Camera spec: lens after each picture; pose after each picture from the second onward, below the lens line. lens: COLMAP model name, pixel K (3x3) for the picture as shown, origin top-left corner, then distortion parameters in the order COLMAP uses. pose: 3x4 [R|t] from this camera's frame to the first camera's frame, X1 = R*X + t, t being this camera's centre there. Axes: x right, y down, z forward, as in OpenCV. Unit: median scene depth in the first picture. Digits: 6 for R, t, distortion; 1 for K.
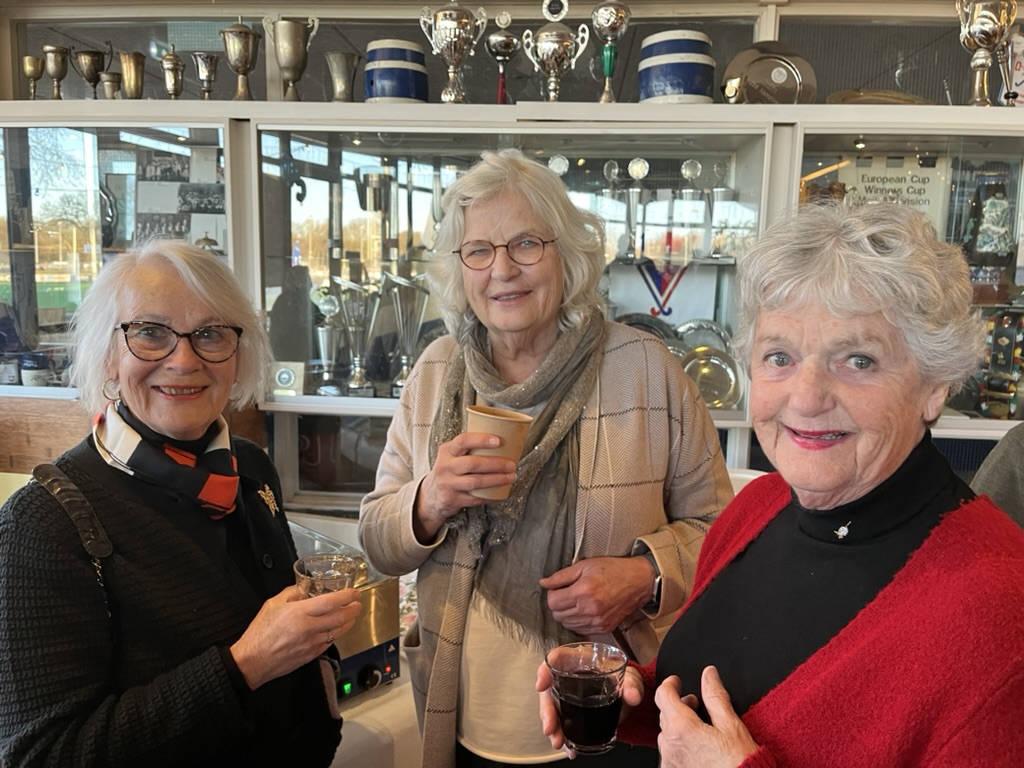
lens RADIAL K [[784.7, 0, 513.0], [0, 784.7, 384.8], [0, 0, 1]] dist [0.003089, 0.001655]
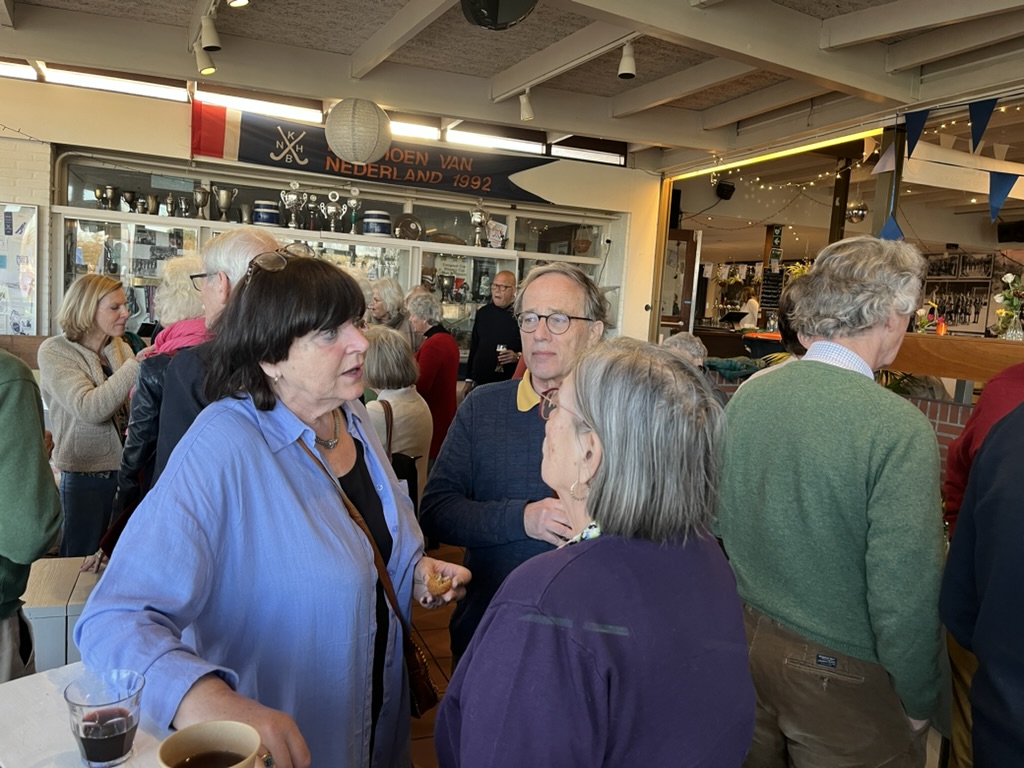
lens RADIAL K [[784.7, 0, 512.1], [0, 784.7, 383.2], [0, 0, 1]] dist [0.003089, 0.001655]
pose [[0.887091, -0.007520, 0.461534, -0.625100], [0.016999, 0.999721, -0.016383, 0.202012], [-0.461282, 0.022379, 0.886971, -1.581956]]
